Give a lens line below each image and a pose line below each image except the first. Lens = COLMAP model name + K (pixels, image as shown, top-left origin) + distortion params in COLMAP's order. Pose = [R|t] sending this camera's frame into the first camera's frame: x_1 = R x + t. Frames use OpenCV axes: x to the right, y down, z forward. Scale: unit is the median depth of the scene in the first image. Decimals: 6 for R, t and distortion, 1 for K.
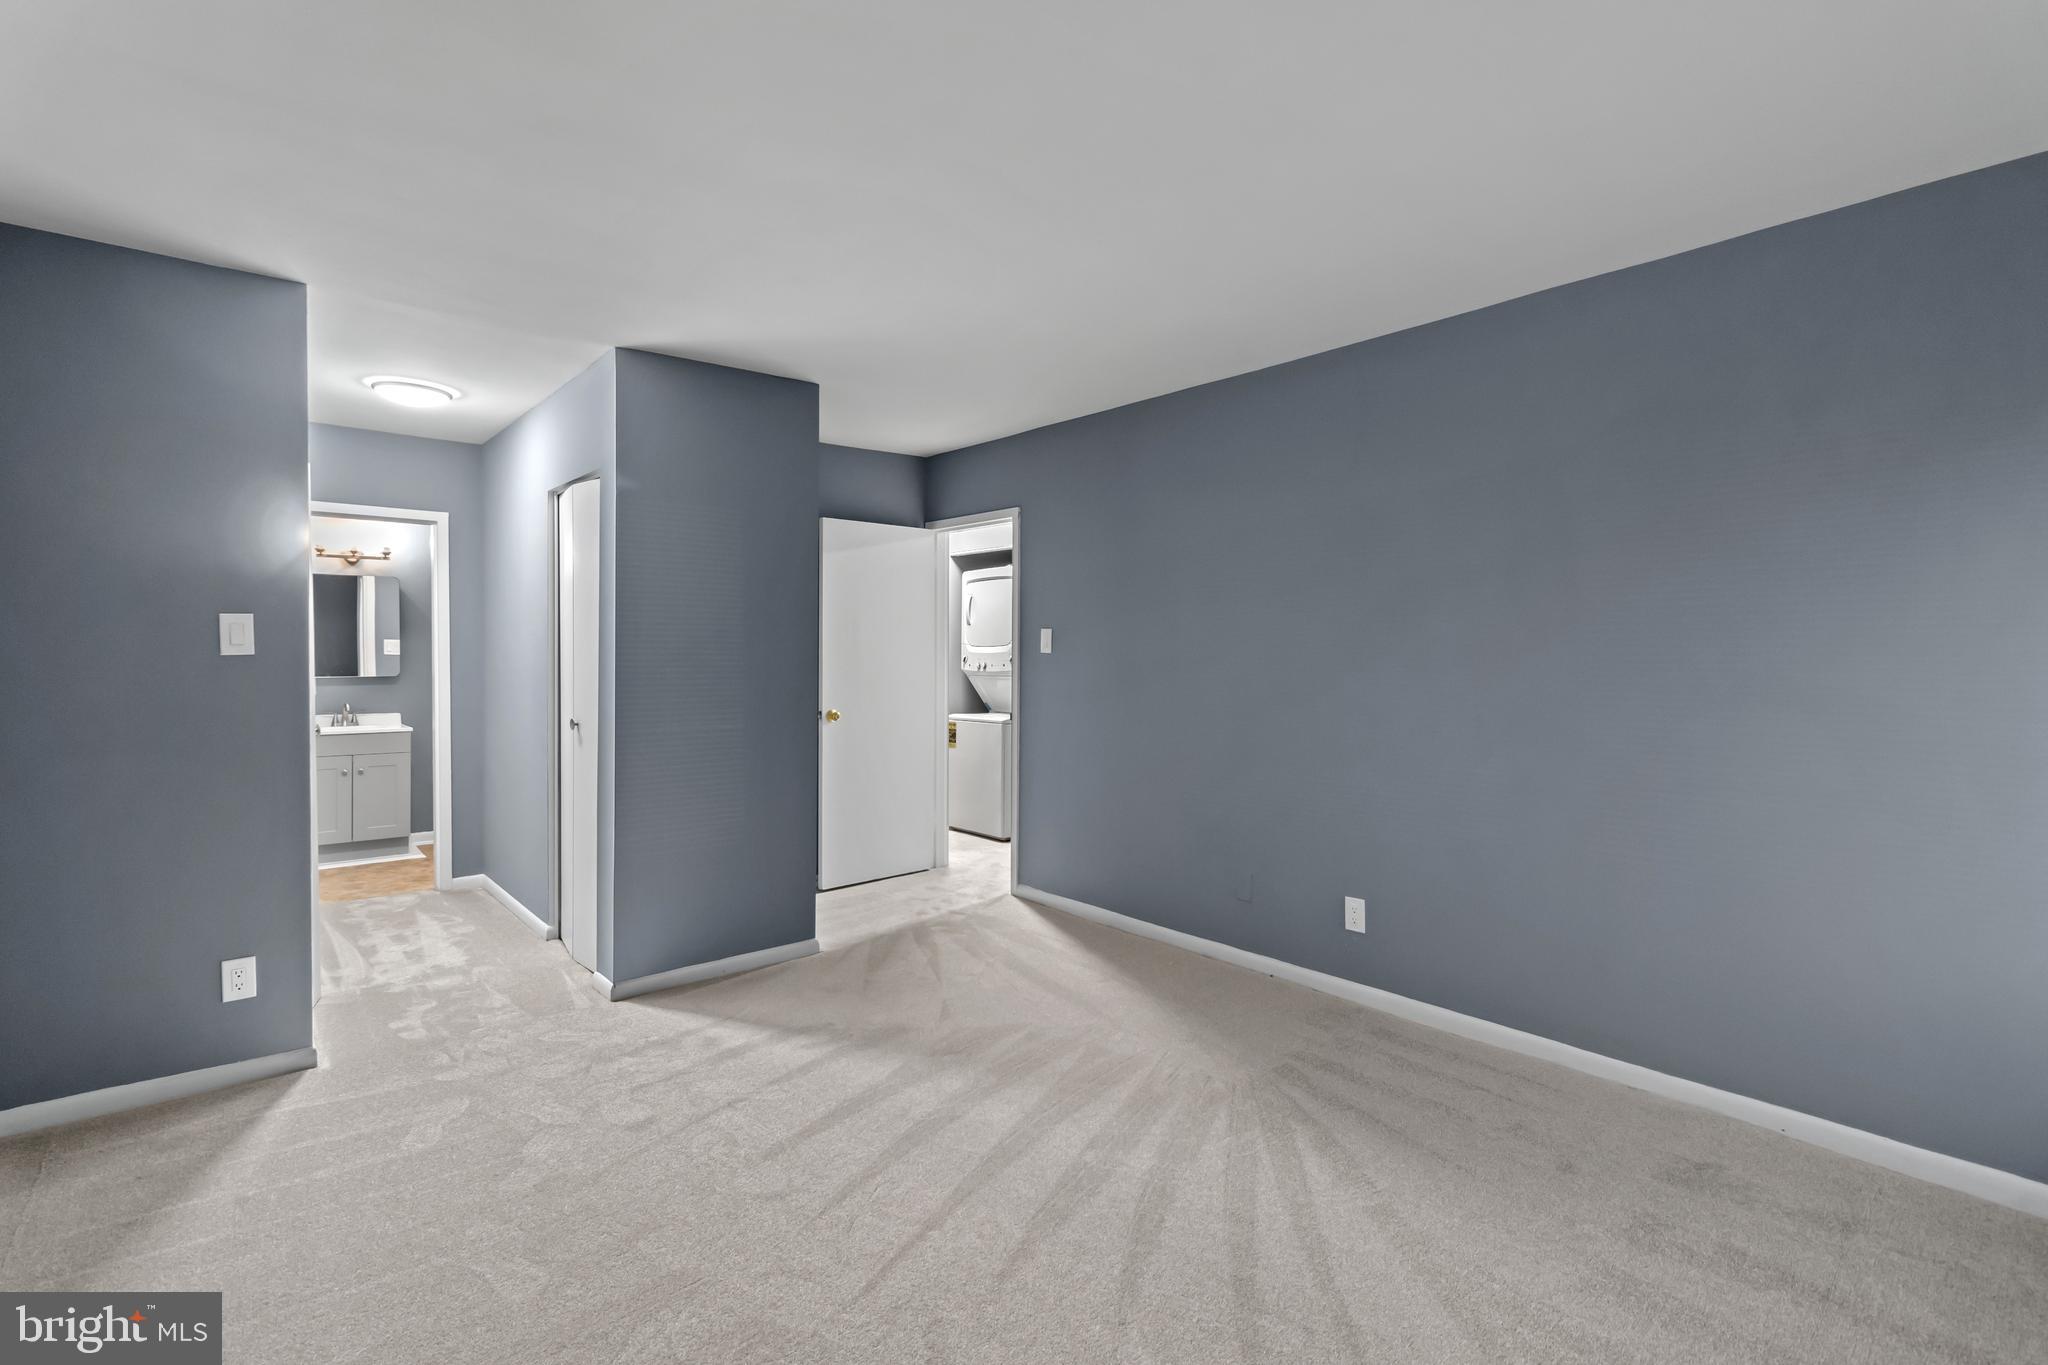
lens RADIAL K [[948.1, 0, 1018.3], [0, 948.1, 661.8], [0, 0, 1]] dist [-0.000570, 0.000032]
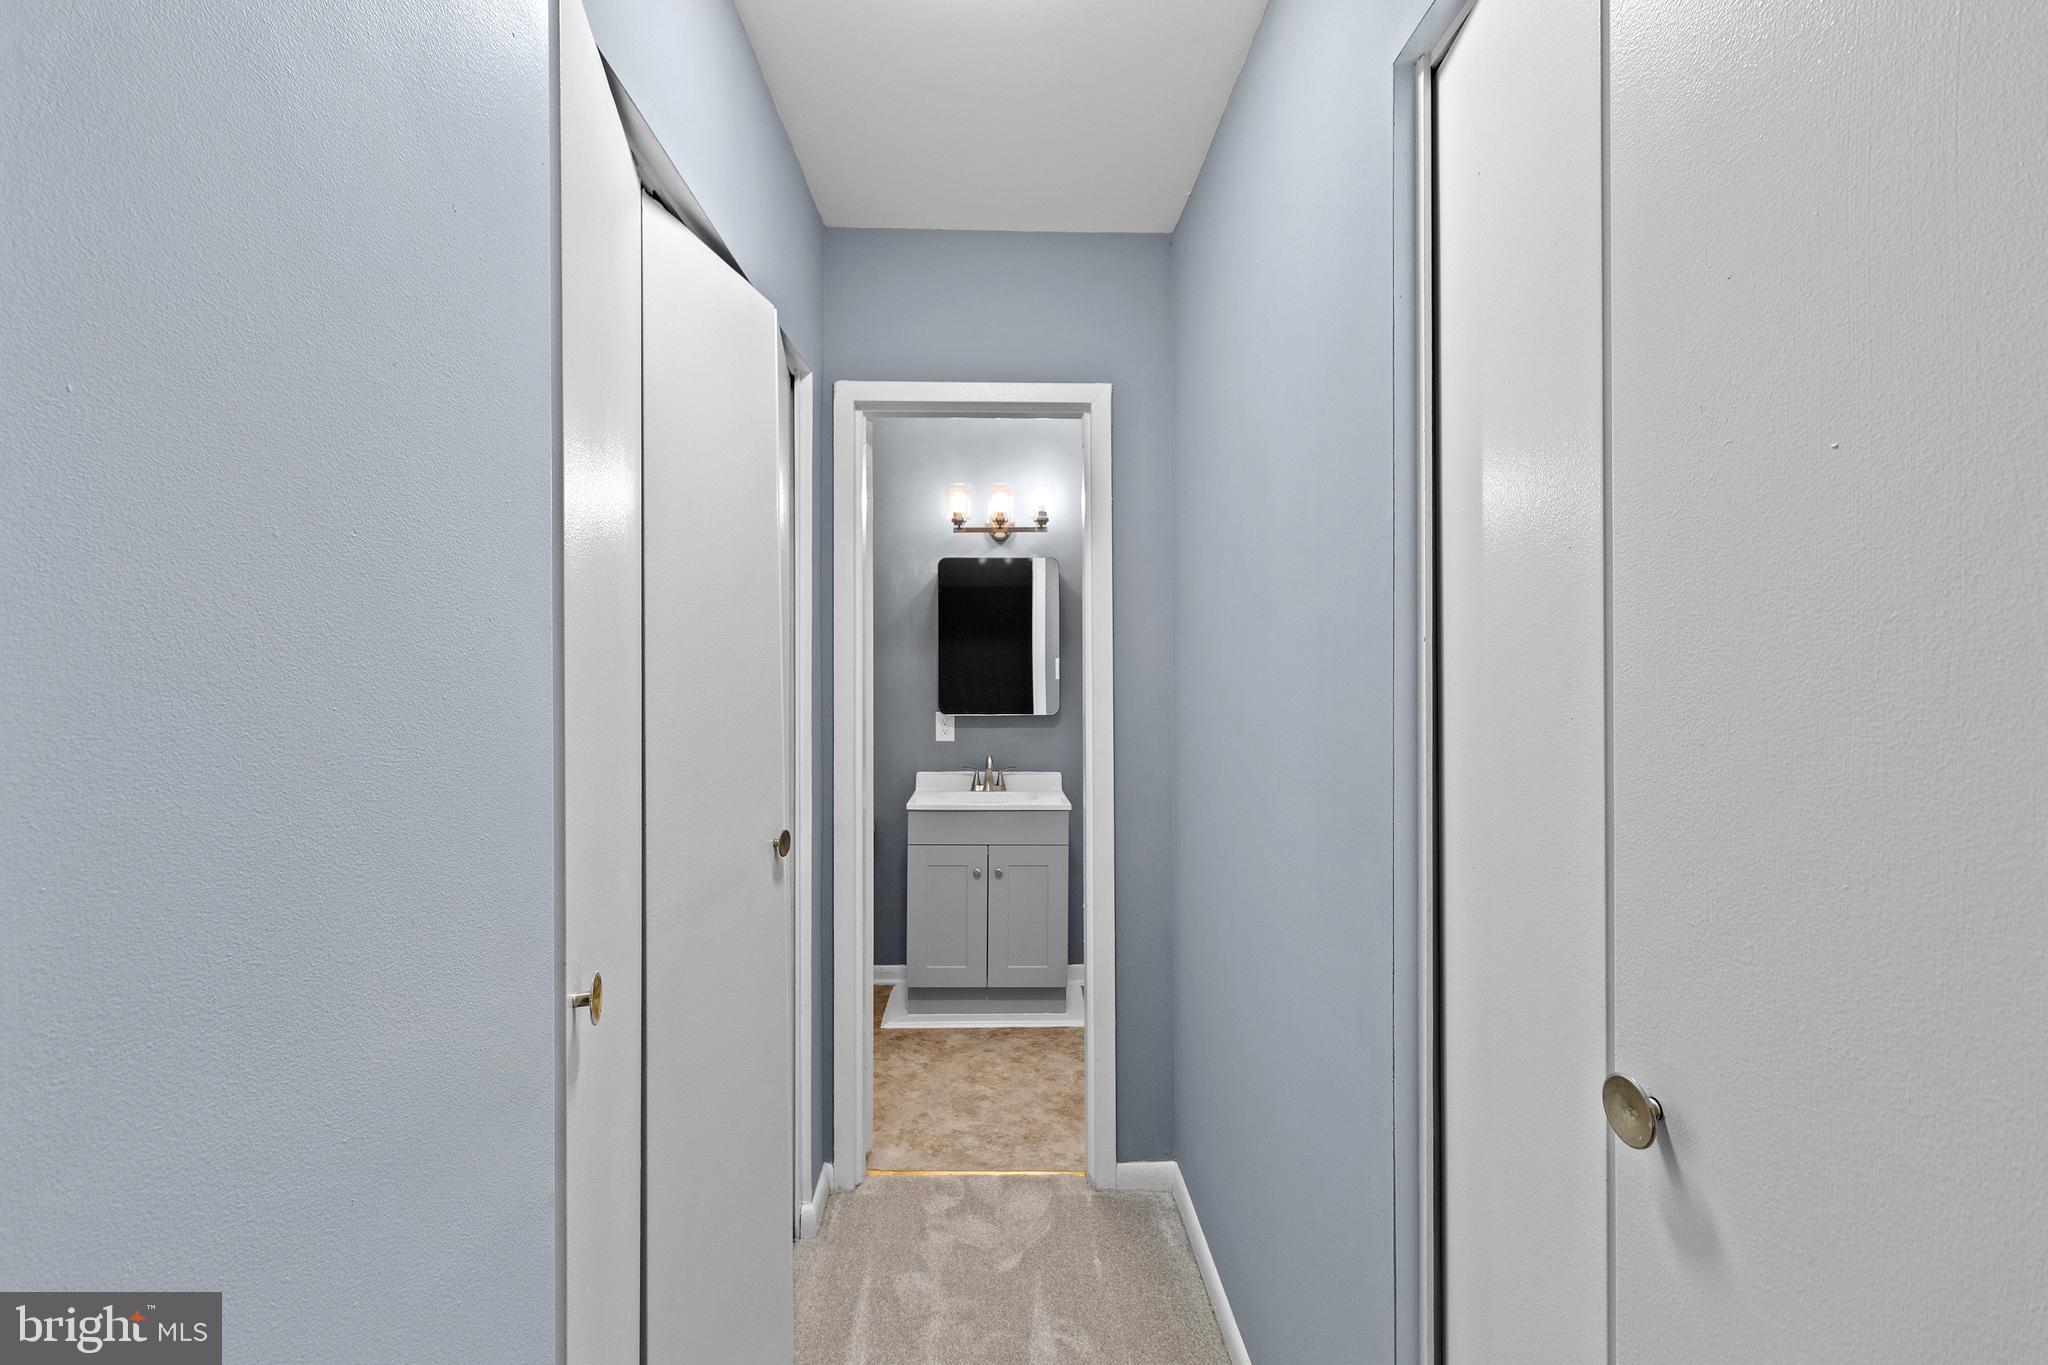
lens RADIAL K [[948.1, 0, 1018.3], [0, 948.1, 661.8], [0, 0, 1]] dist [-0.000570, 0.000032]
pose [[0.775880, -0.007517, -0.630836, -0.290684], [-0.006275, 0.999788, -0.019632, -0.007788], [0.630850, 0.019190, 0.775668, 0.518904]]
